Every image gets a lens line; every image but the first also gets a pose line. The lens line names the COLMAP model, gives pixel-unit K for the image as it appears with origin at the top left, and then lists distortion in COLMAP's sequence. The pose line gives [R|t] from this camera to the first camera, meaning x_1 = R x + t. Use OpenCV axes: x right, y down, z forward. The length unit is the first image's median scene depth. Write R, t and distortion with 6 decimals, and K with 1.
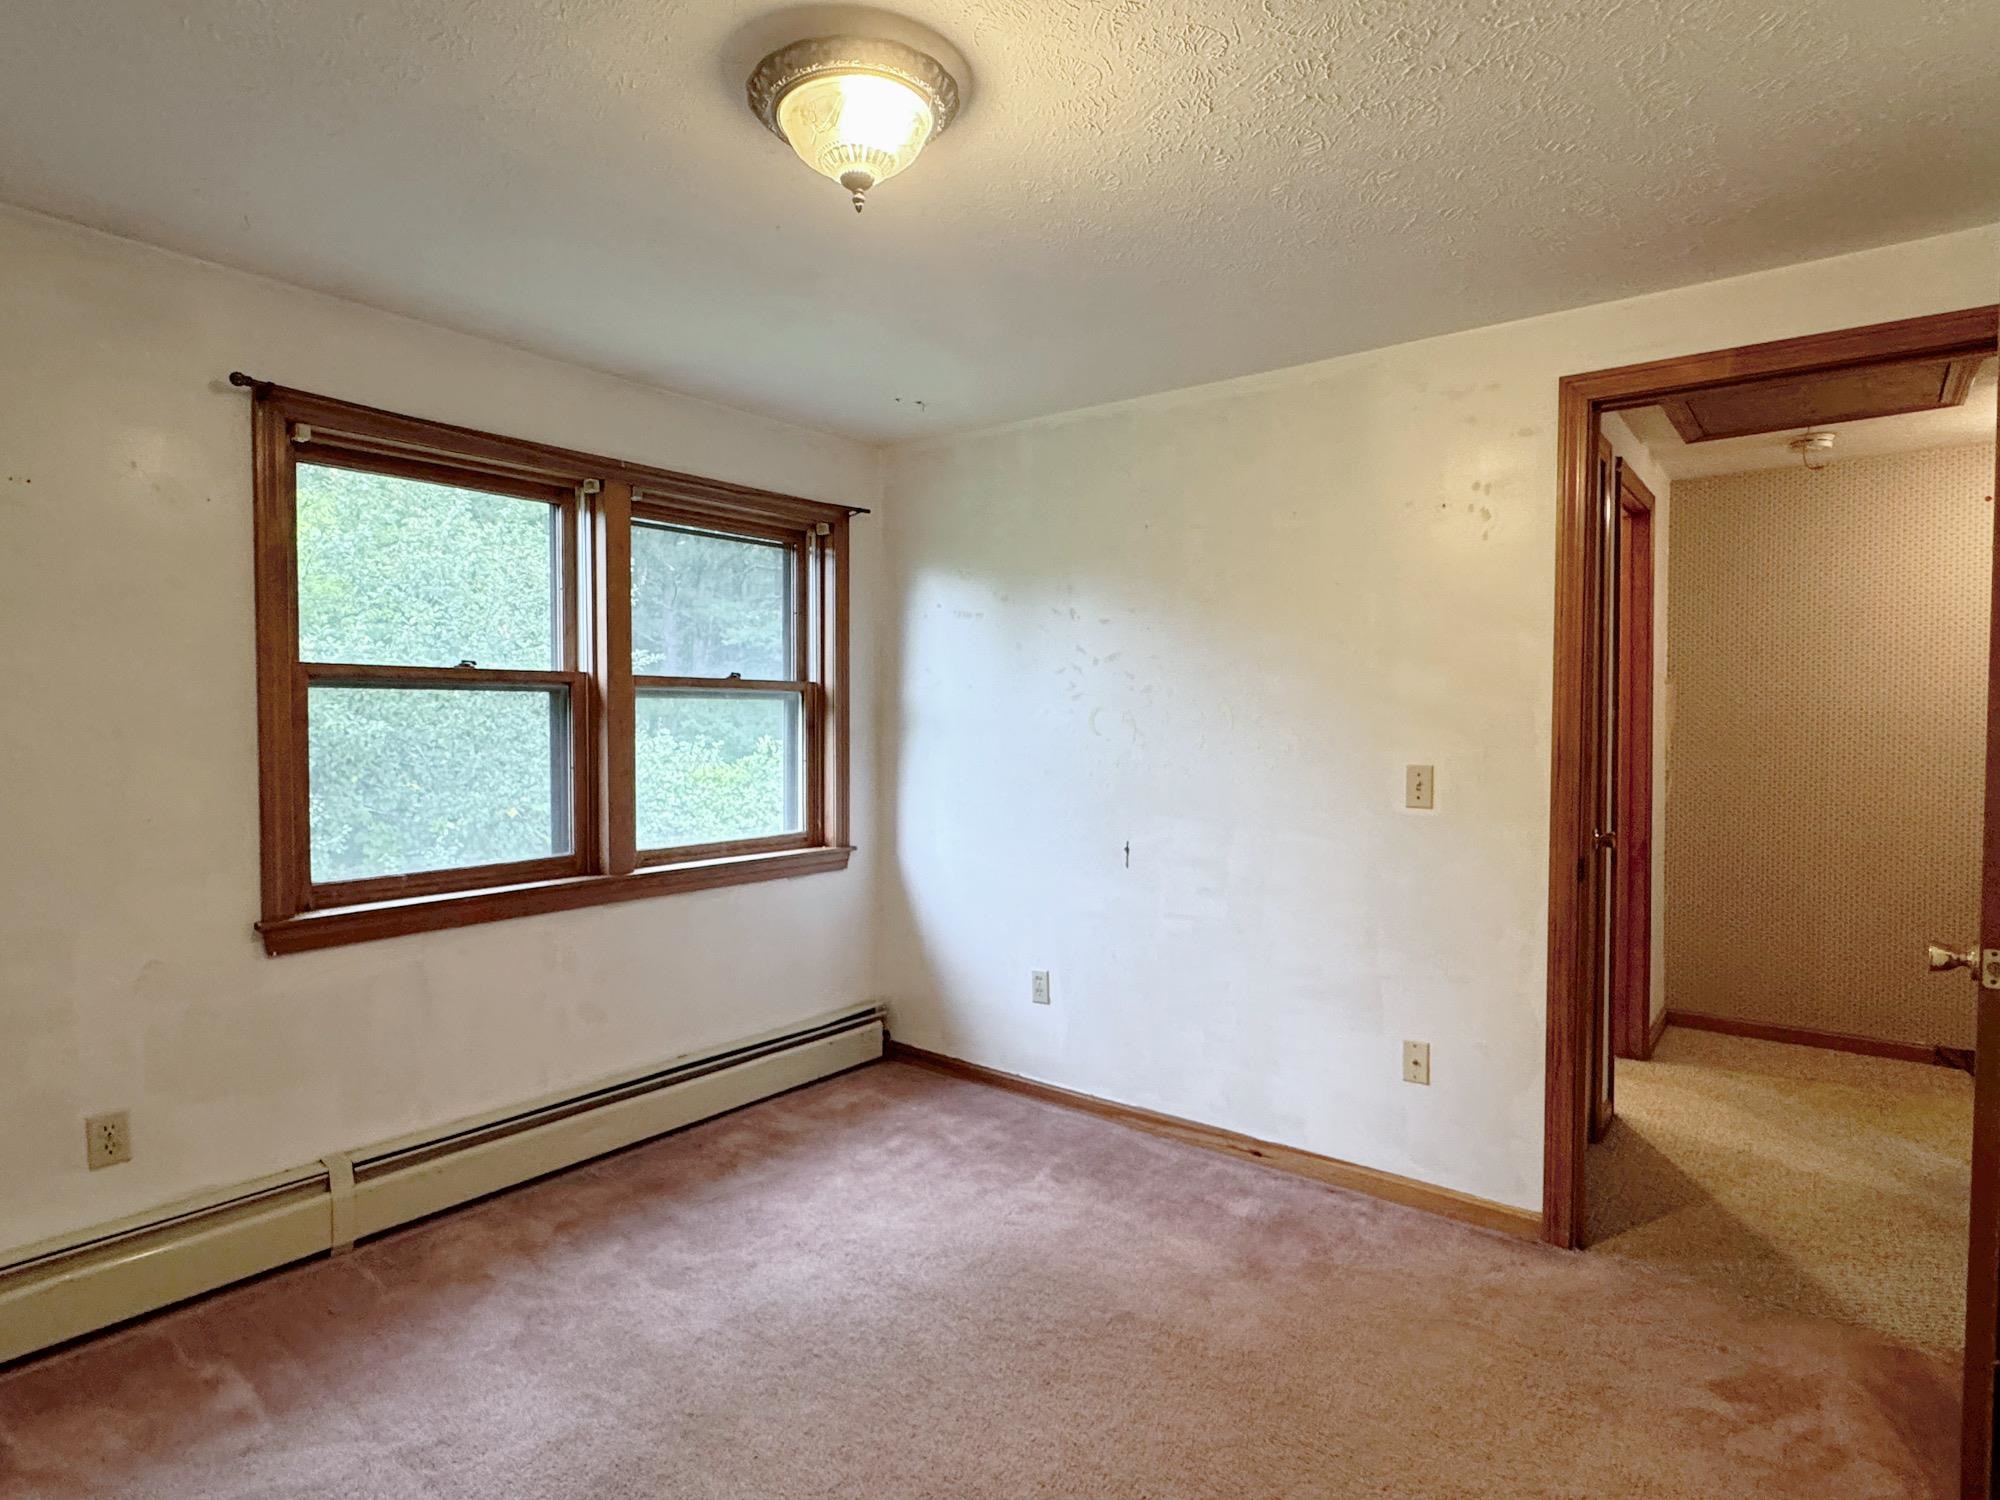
lens RADIAL K [[1075.1, 0, 994.0], [0, 1075.1, 749.9], [0, 0, 1]] dist [-0.004864, -0.001129]
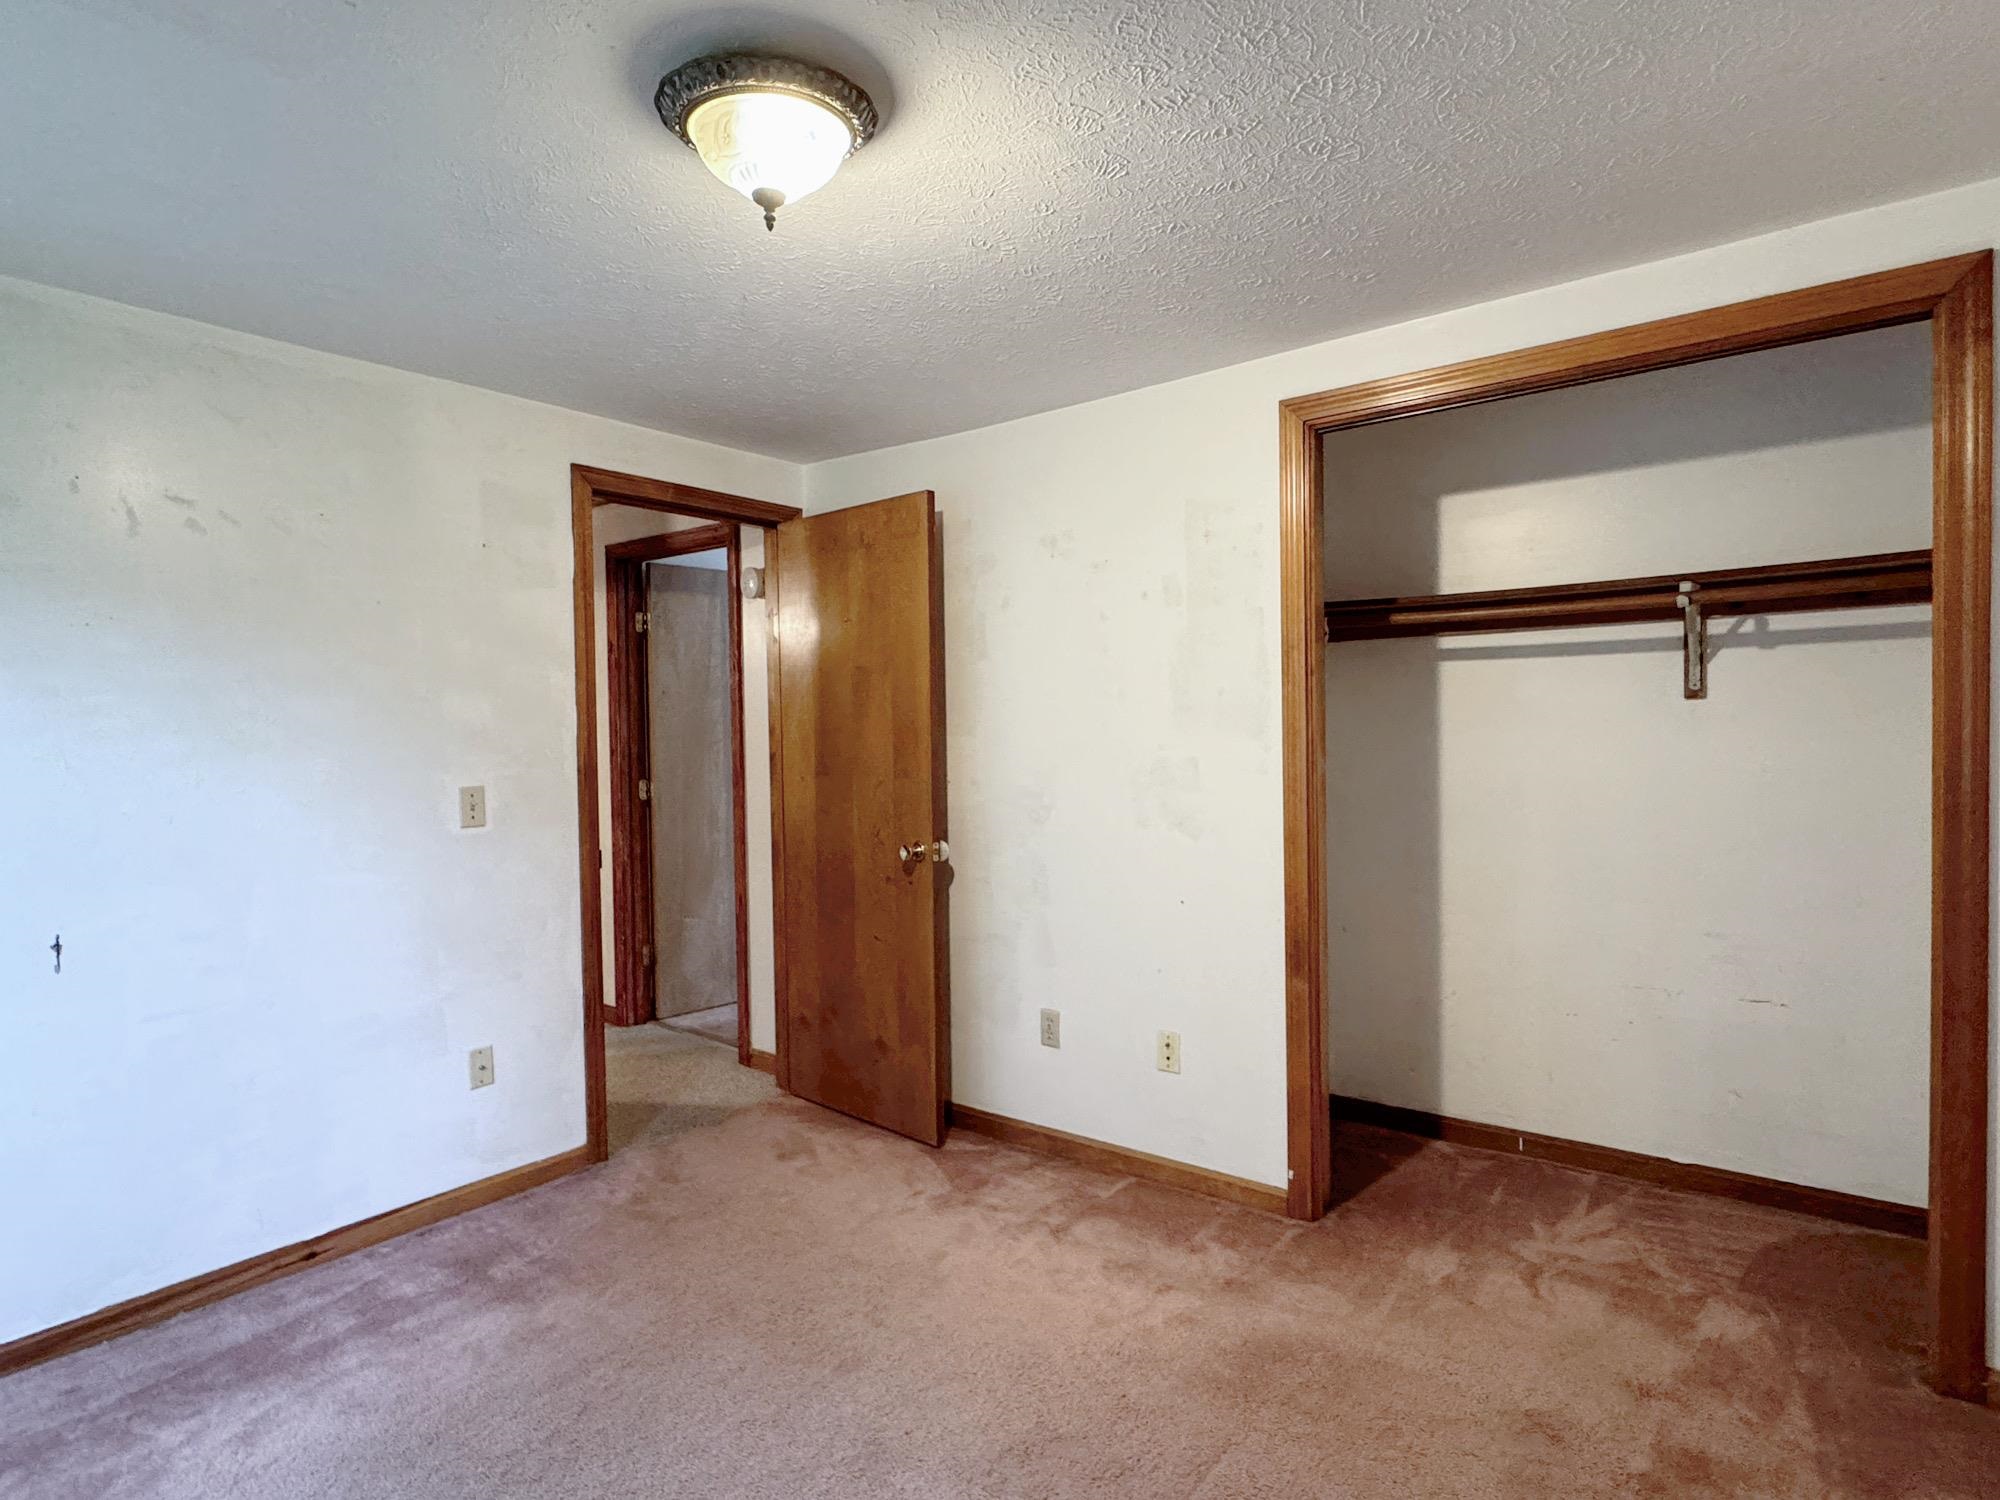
lens RADIAL K [[1075.1, 0, 994.0], [0, 1075.1, 749.9], [0, 0, 1]] dist [-0.004864, -0.001129]
pose [[-0.000573, -0.030968, 0.999520, -0.653869], [0.043206, 0.998586, 0.030963, -0.032061], [-0.999066, 0.043203, 0.000766, 0.481827]]
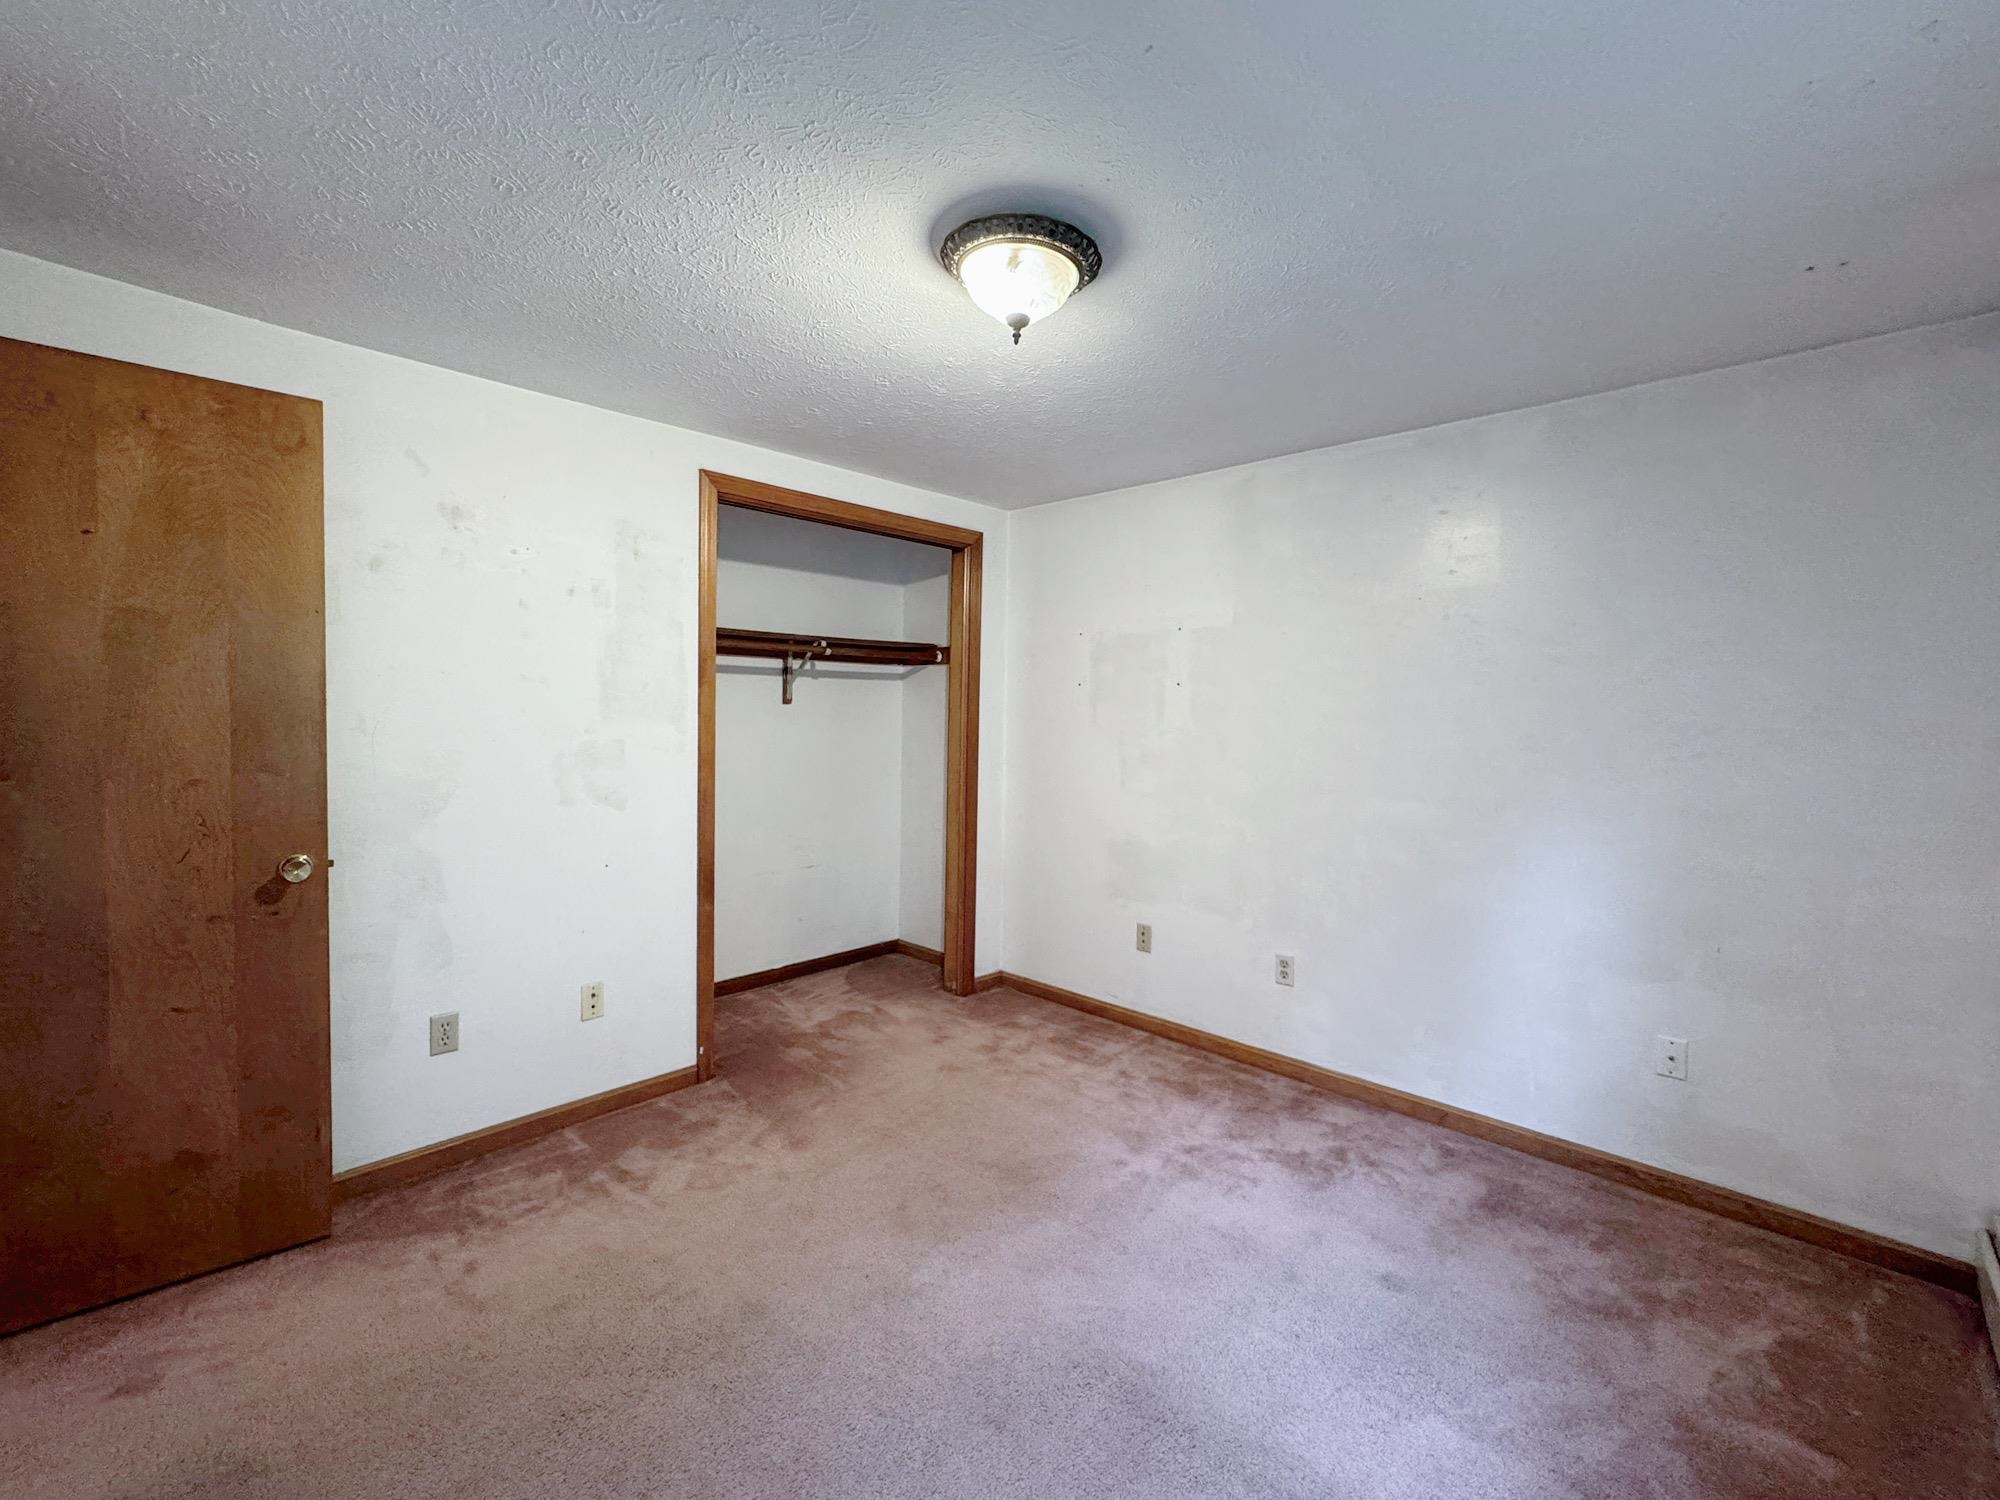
lens RADIAL K [[852.4, 0, 999.2], [0, 852.4, 745.8], [0, 0, 1]] dist [-0.002324, 0.000154]
pose [[-0.994995, -0.025710, 0.096556, -0.129616], [-0.019671, 0.997821, 0.062977, -0.047077], [-0.097965, 0.060763, -0.993333, 1.218408]]
